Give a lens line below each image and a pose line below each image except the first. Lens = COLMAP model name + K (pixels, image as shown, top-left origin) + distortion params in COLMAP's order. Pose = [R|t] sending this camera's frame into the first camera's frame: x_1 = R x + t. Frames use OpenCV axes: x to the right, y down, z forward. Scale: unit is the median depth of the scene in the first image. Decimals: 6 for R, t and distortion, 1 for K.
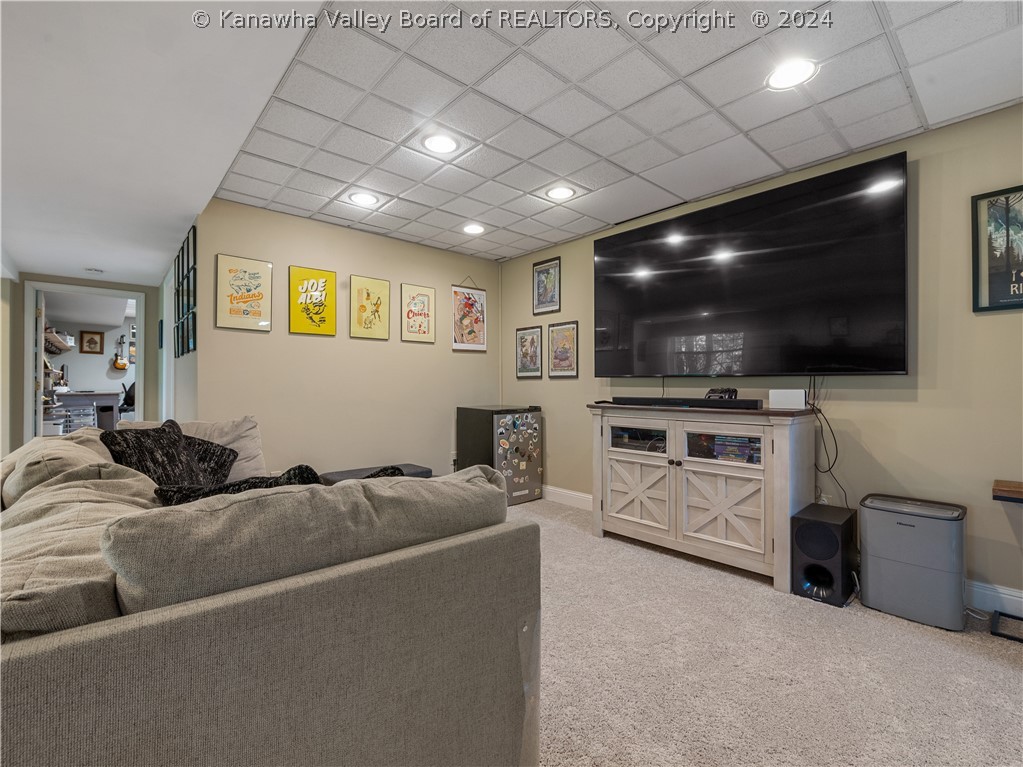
lens RADIAL K [[457.4, 0, 509.4], [0, 457.4, 380.5], [0, 0, 1]] dist [-0.010756, -0.000201]
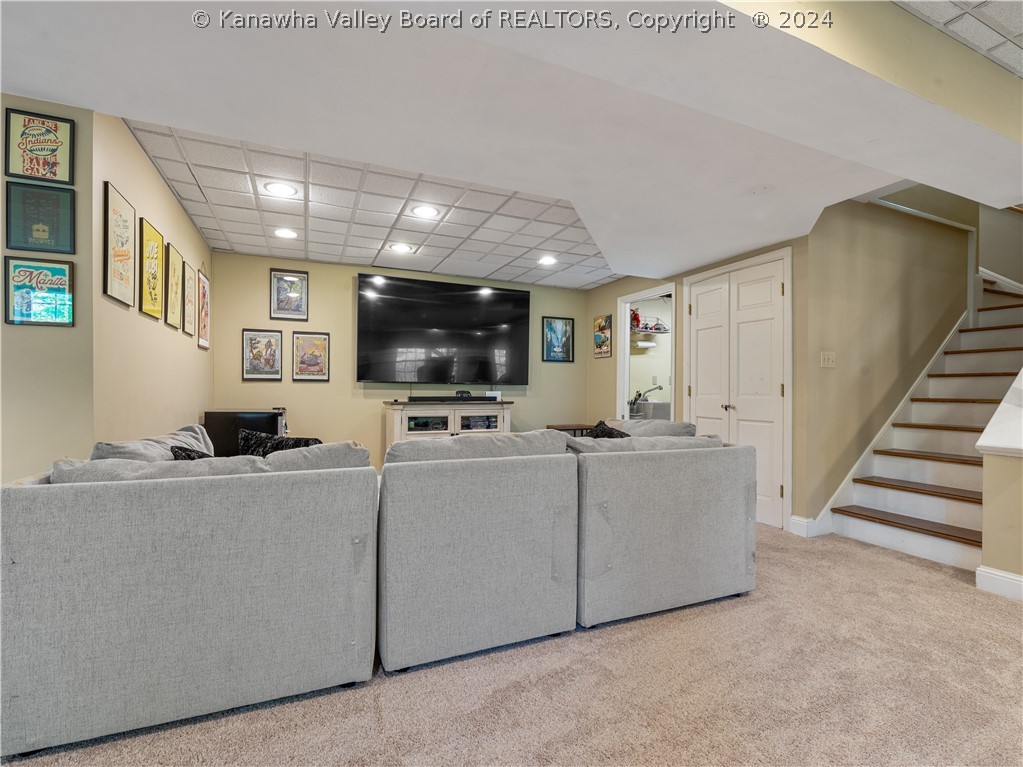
lens RADIAL K [[457.4, 0, 509.4], [0, 457.4, 380.5], [0, 0, 1]] dist [-0.010756, -0.000201]
pose [[0.312684, 0.022513, 0.949590, -0.807151], [-0.015684, 0.999705, -0.018537, 0.005561], [-0.949728, -0.009098, 0.312945, 0.191733]]
